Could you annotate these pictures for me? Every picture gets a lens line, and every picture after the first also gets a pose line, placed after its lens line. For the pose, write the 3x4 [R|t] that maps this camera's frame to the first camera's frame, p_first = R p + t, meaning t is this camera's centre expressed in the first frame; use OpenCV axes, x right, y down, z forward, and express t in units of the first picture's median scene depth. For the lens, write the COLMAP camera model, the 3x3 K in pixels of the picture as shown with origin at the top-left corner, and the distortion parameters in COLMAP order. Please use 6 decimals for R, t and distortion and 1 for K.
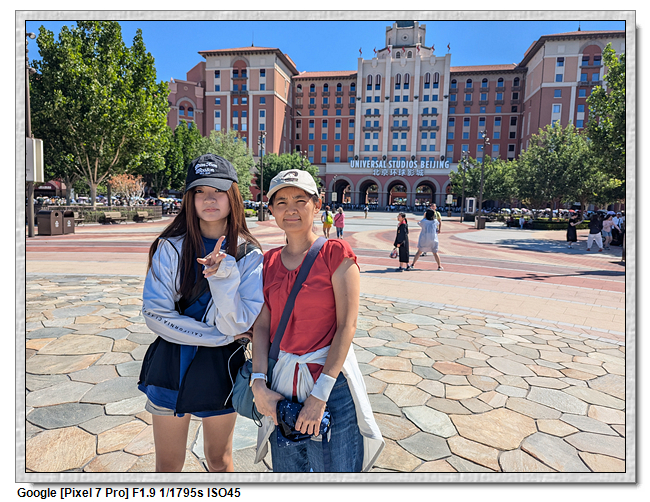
lens RADIAL K [[433.2, 0, 320.0], [0, 433.2, 249.4], [0, 0, 1]] dist [0.042519, -0.049703]
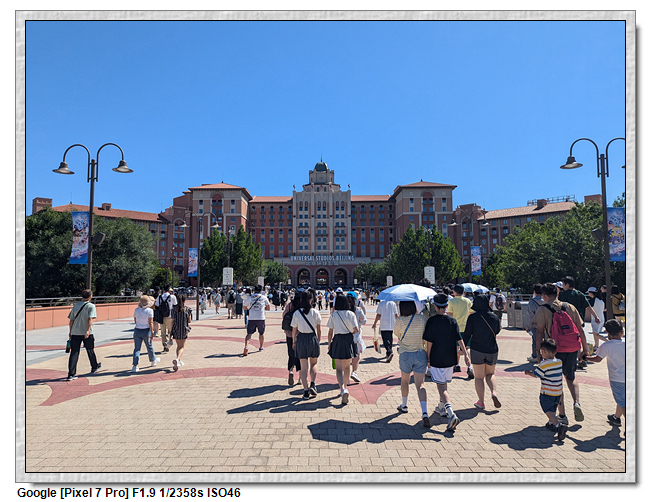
lens RADIAL K [[433.2, 0, 316.8], [0, 433.2, 253.6], [0, 0, 1]] dist [0.042519, -0.049703]
pose [[0.980918, -0.018903, 0.193501, -0.135145], [0.051375, 0.985088, -0.164200, 0.037641], [-0.187512, 0.171008, 0.967262, -0.479713]]
